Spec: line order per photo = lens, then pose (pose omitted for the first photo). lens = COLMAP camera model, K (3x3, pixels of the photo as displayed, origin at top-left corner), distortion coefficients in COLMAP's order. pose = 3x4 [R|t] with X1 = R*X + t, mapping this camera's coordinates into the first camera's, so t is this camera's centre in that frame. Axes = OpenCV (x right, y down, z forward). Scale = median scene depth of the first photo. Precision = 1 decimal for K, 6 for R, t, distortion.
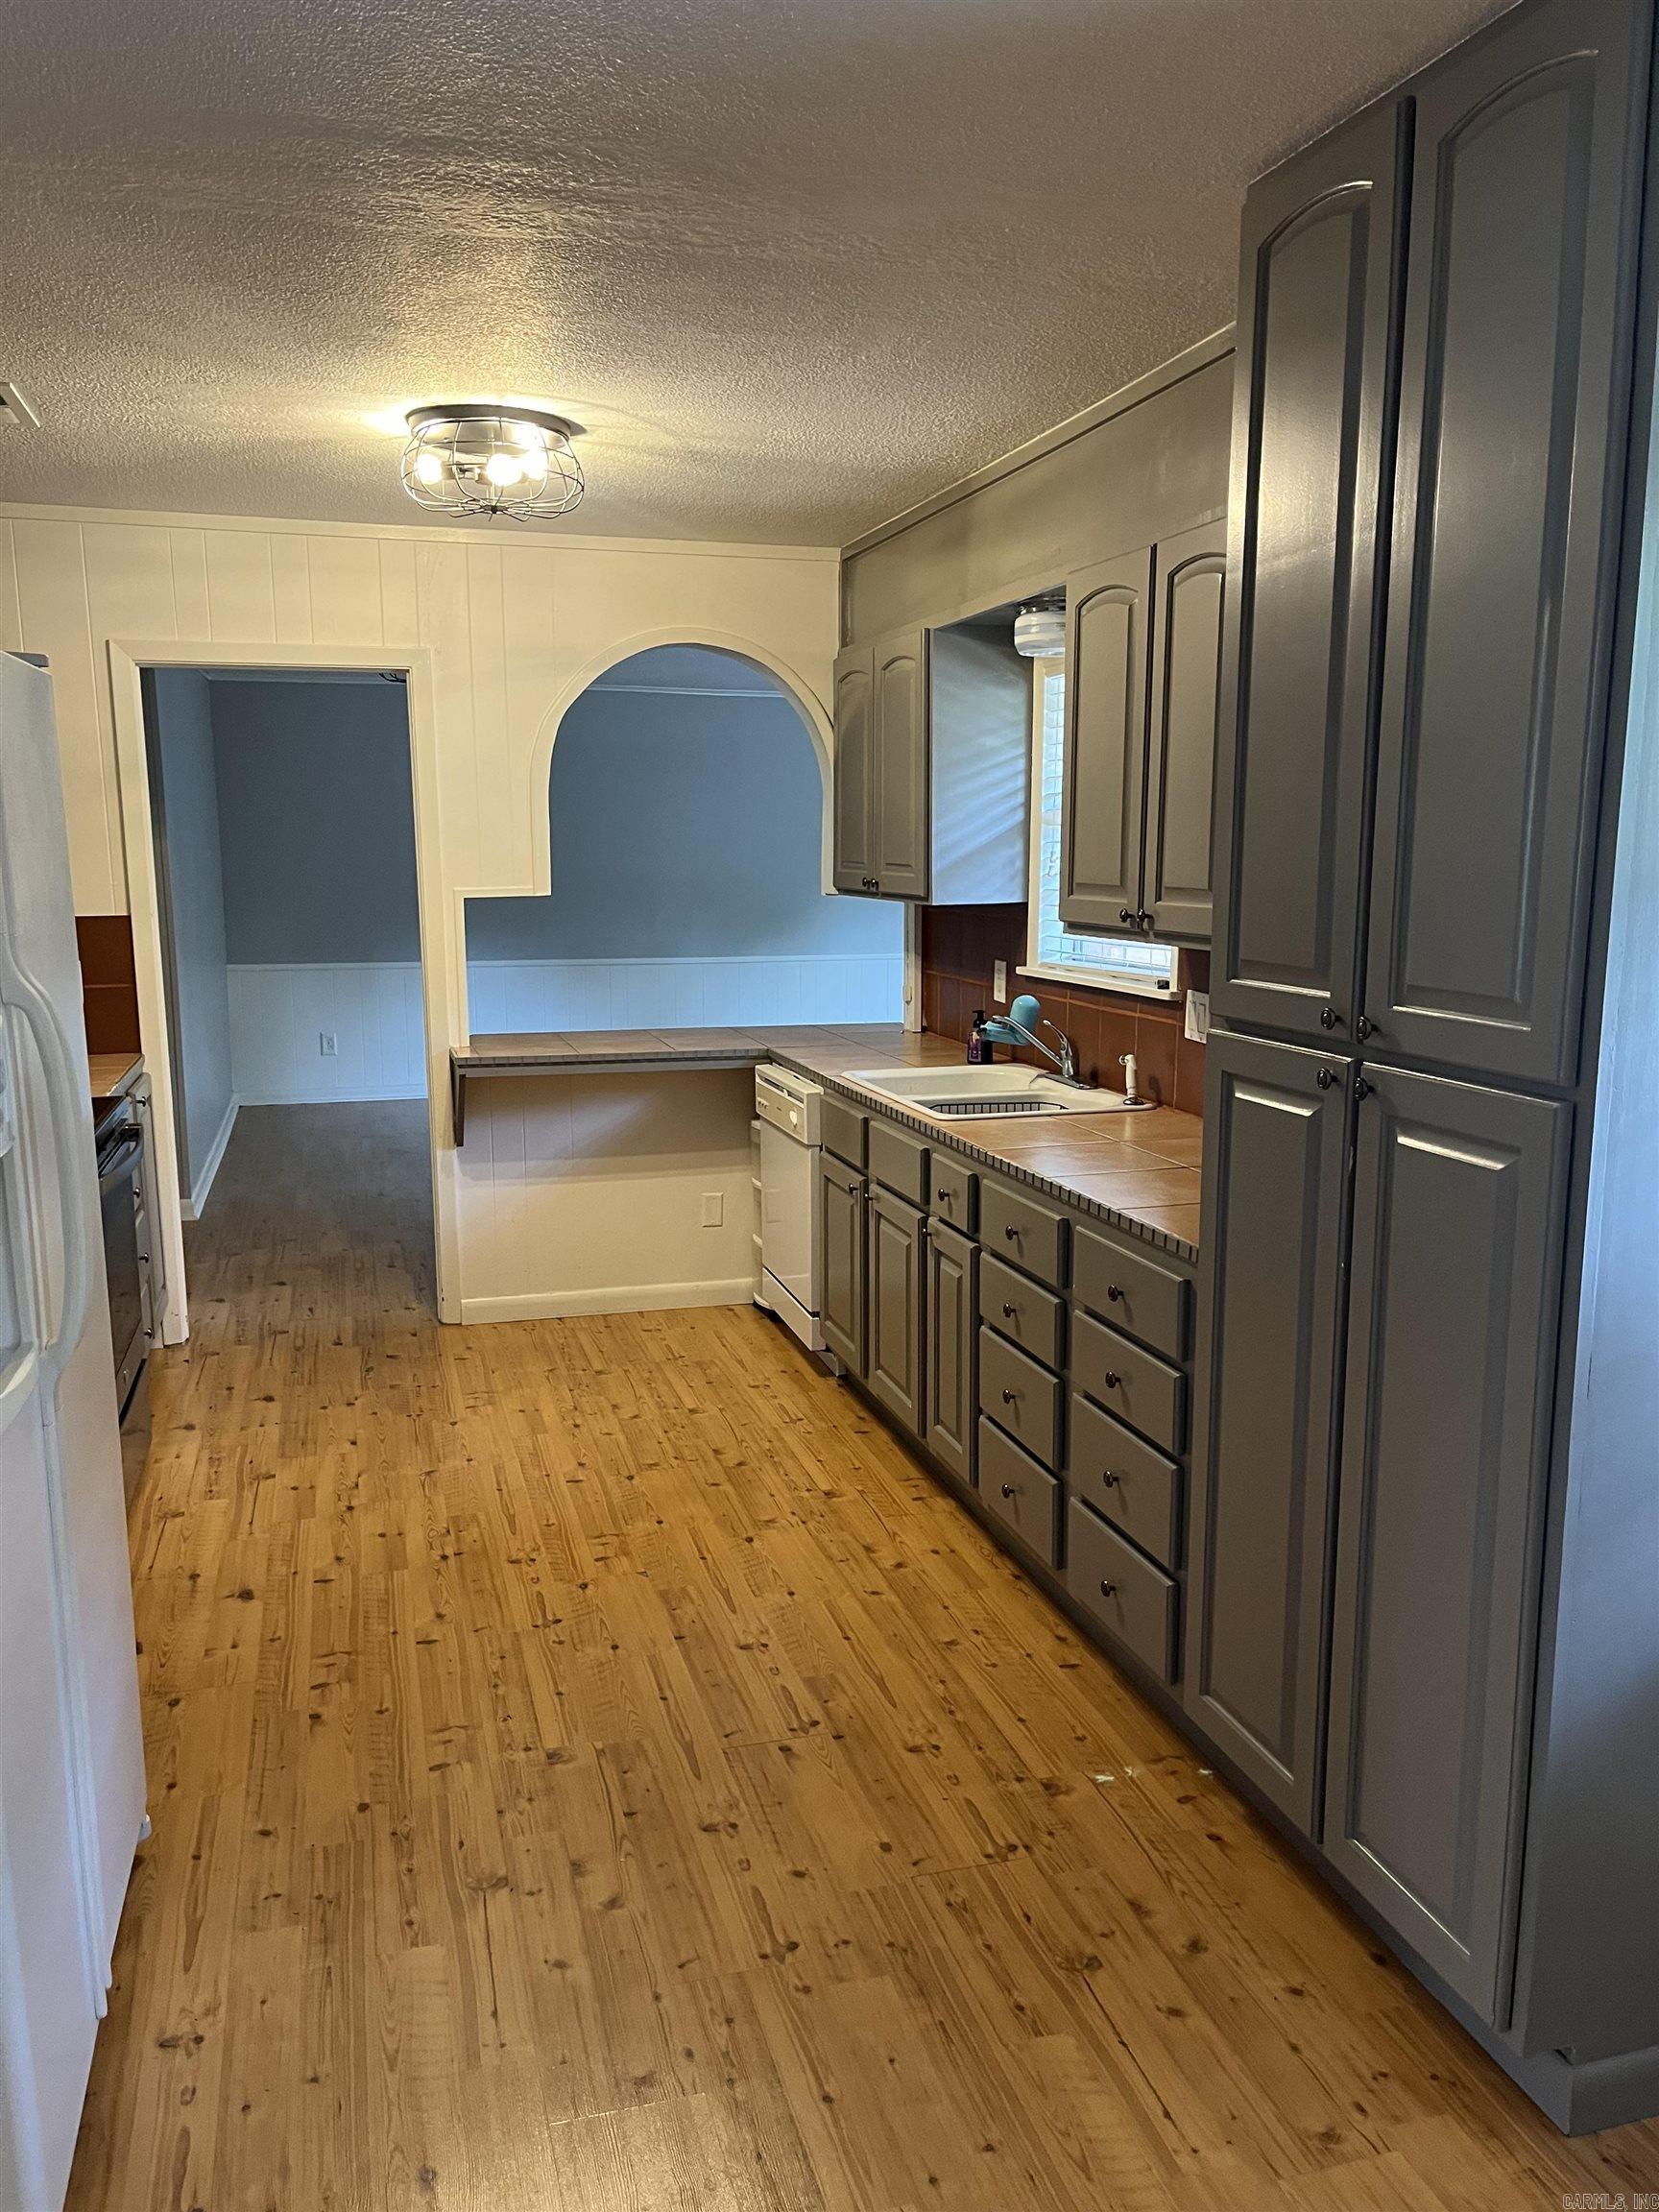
lens RADIAL K [[1649.2, 0, 829.5], [0, 1649.2, 1106.0], [0, 0, 1]] dist [0.069138, -0.092322]
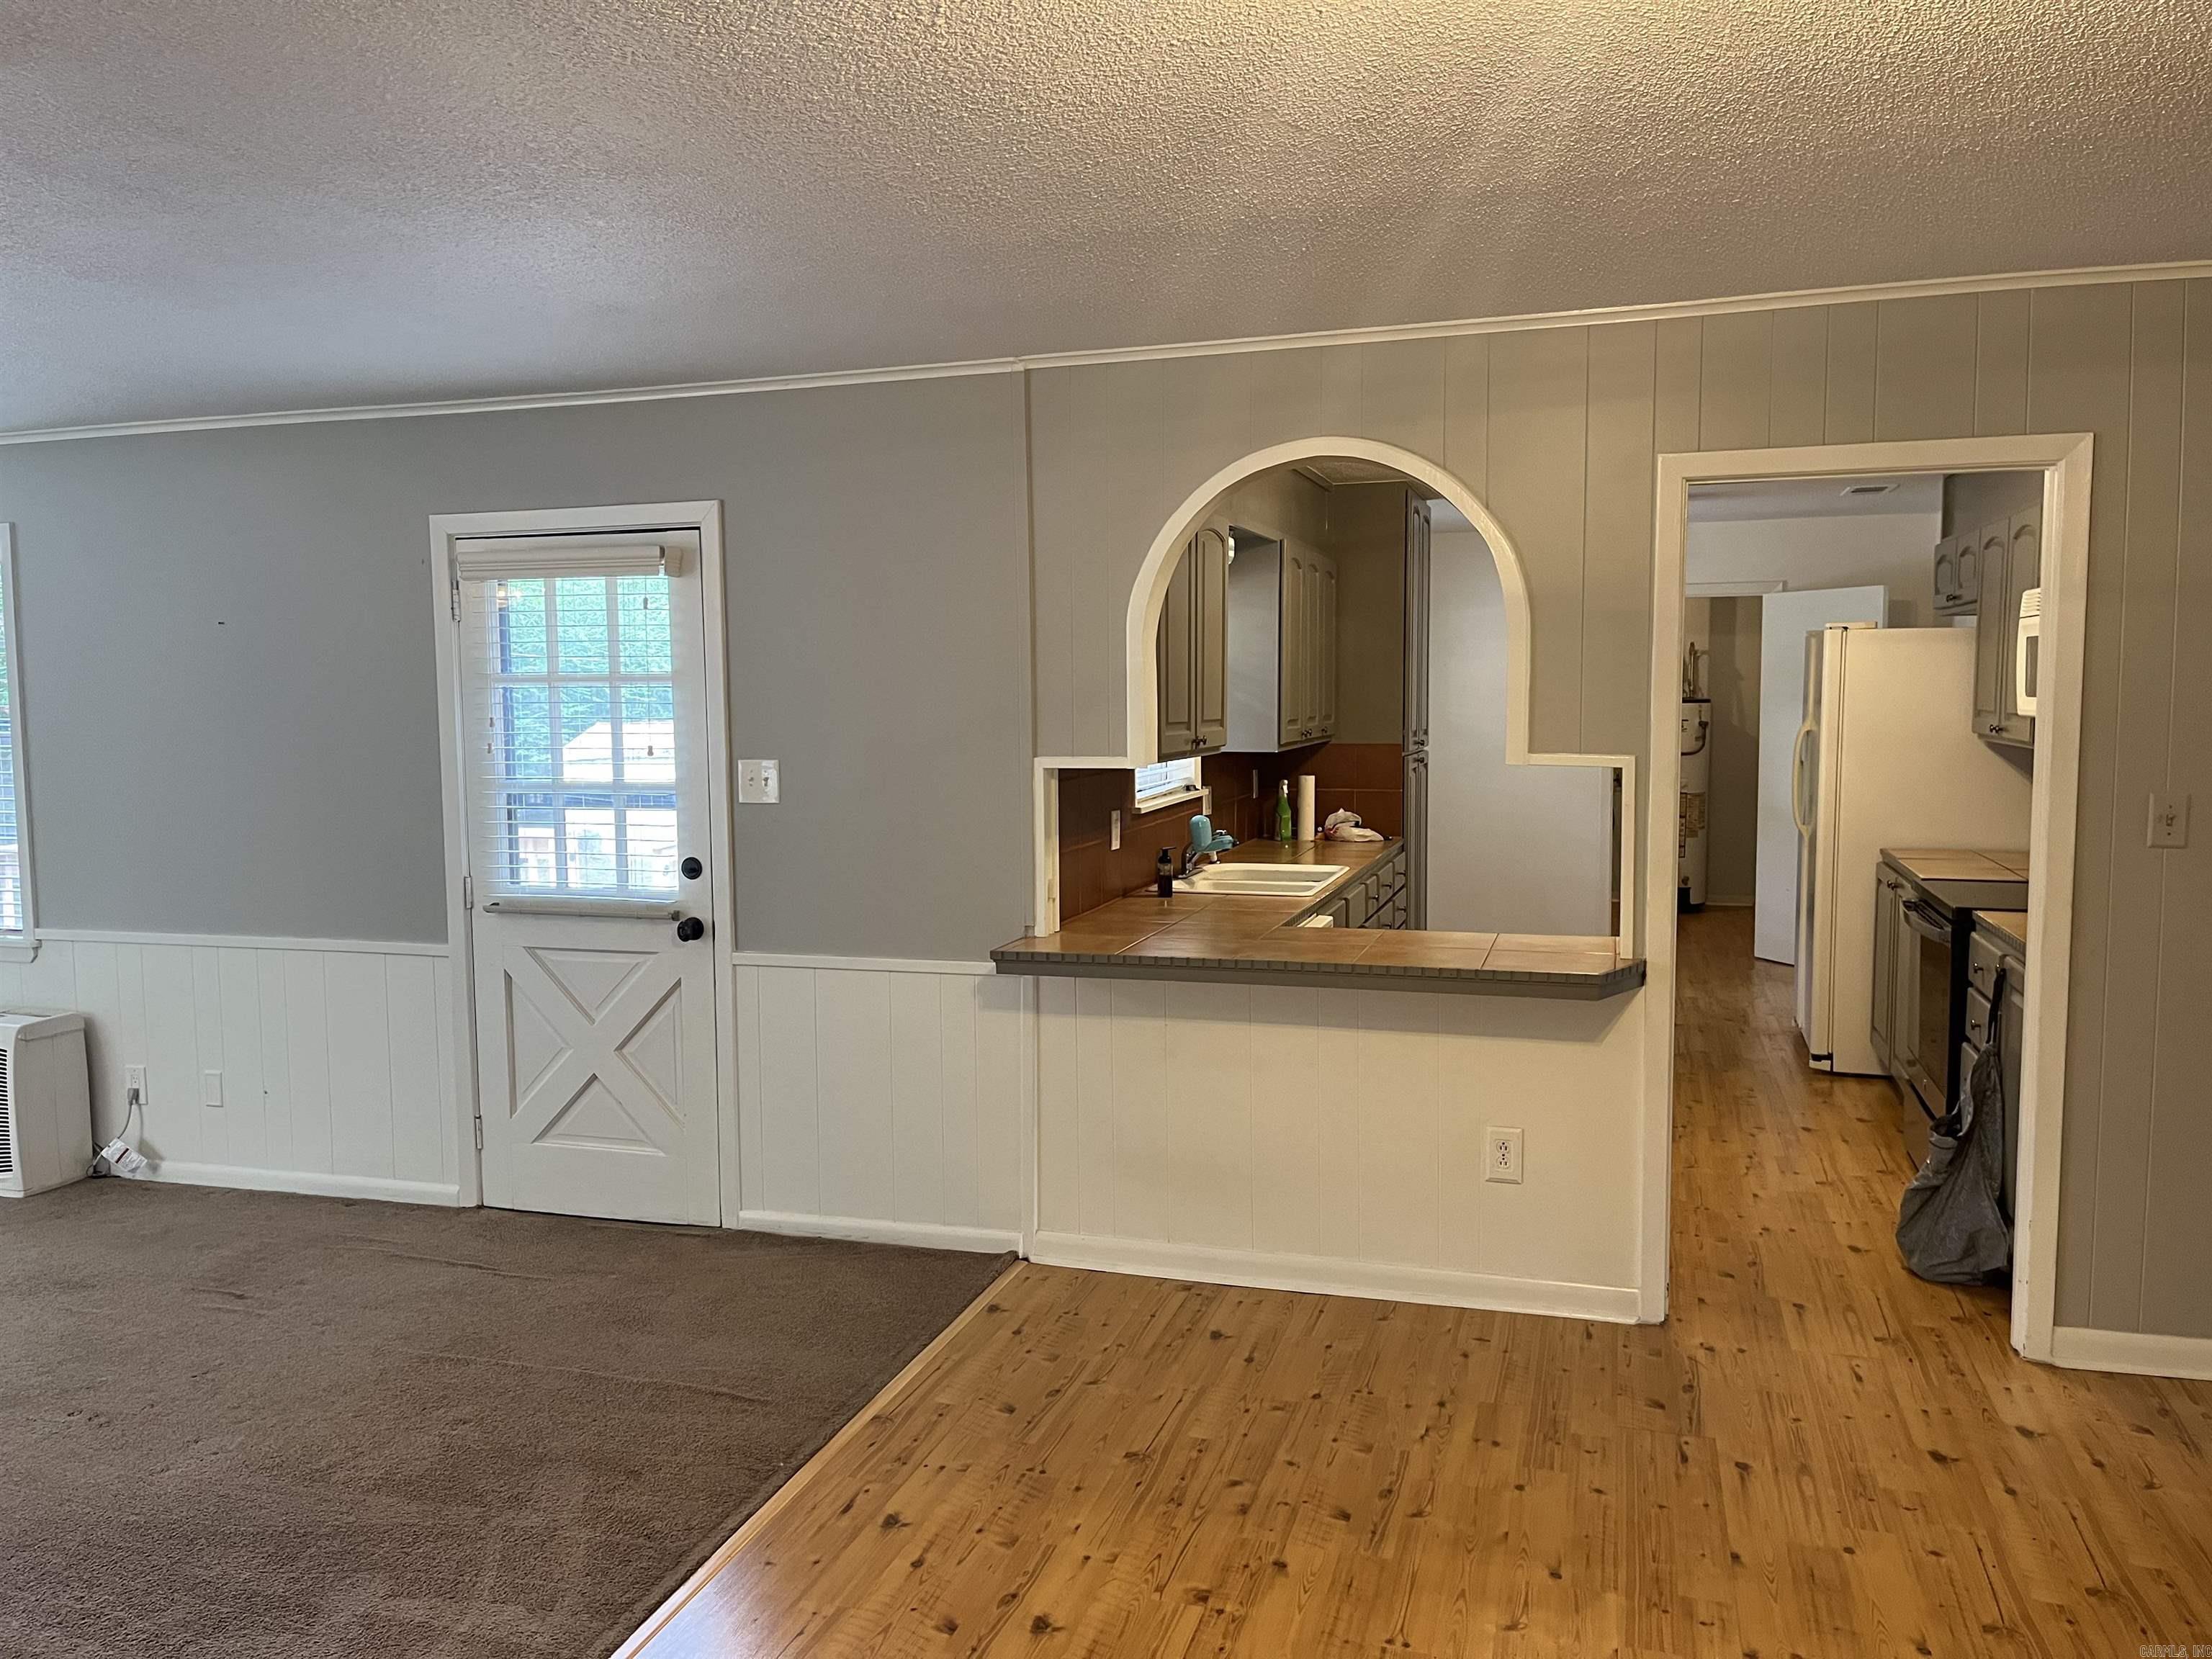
lens RADIAL K [[1649.2, 0, 1106.0], [0, 1649.2, 829.5], [0, 0, 1]] dist [0.069138, -0.092322]
pose [[-0.830104, -0.038245, 0.556295, -0.494618], [0.099861, 0.971320, 0.215791, -0.311161], [-0.548593, 0.234681, -0.802478, 1.919136]]
